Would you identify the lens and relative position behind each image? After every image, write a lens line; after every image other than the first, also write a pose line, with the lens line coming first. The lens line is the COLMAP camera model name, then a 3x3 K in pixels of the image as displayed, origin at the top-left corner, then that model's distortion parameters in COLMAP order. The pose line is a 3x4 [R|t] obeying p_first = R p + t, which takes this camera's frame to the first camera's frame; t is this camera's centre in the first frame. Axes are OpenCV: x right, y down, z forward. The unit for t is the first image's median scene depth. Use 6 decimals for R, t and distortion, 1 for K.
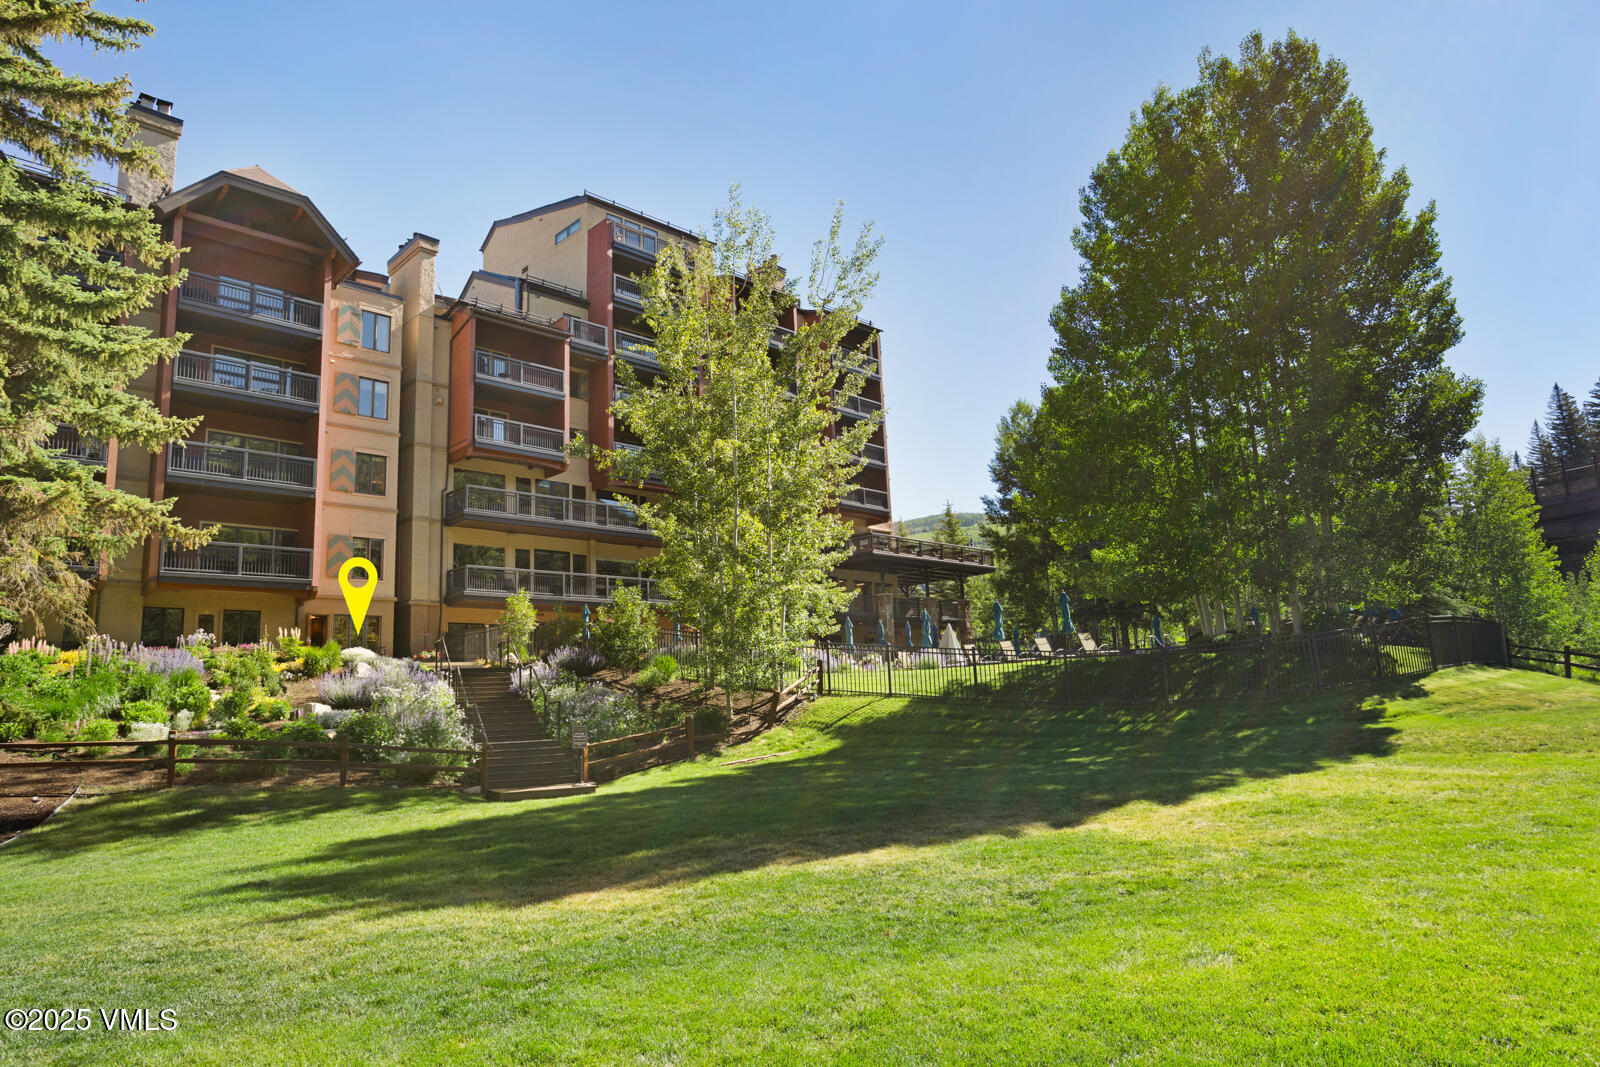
lens RADIAL K [[919.4, 0, 799.8], [0, 919.4, 281.3], [0, 0, 1]] dist [-0.003062, 0.008602]
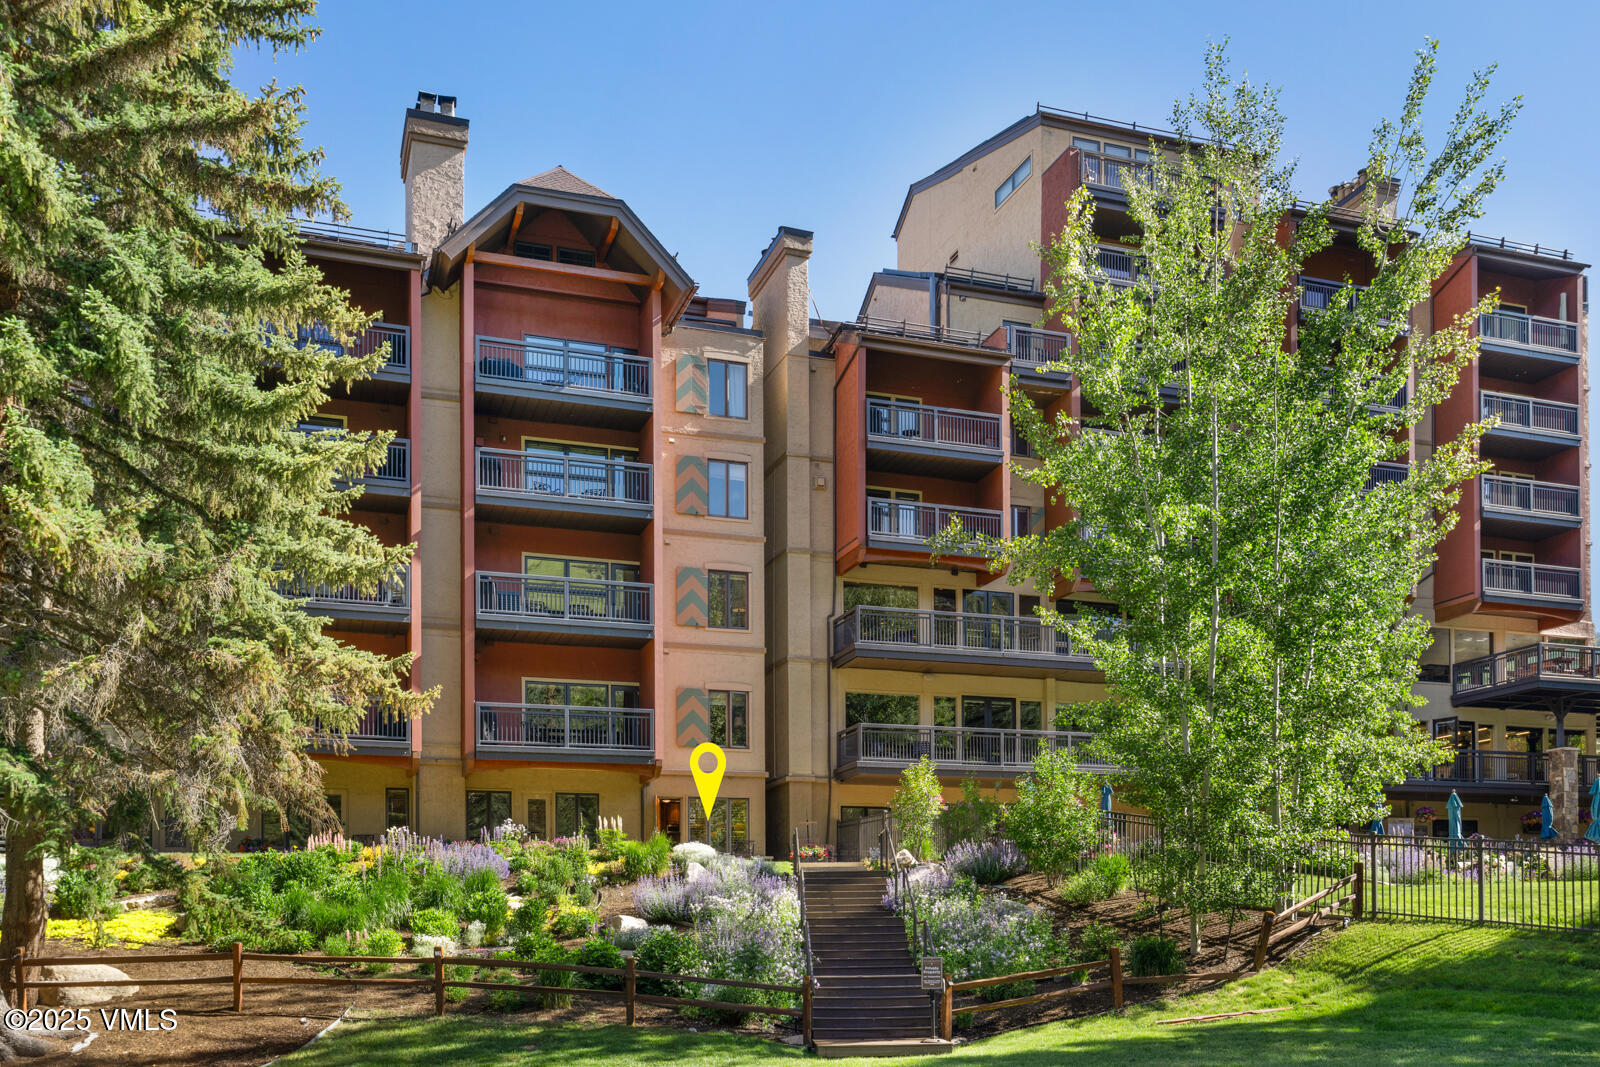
lens RADIAL K [[1526.9, 0, 800.0], [0, 1526.9, 533.5], [0, 0, 1]] dist [-0.014041, 0.104619]
pose [[0.907445, -0.085367, -0.411408, 0.101996], [0.158577, 0.976314, 0.147190, 0.008848], [0.389098, -0.198807, 0.899488, 0.029721]]
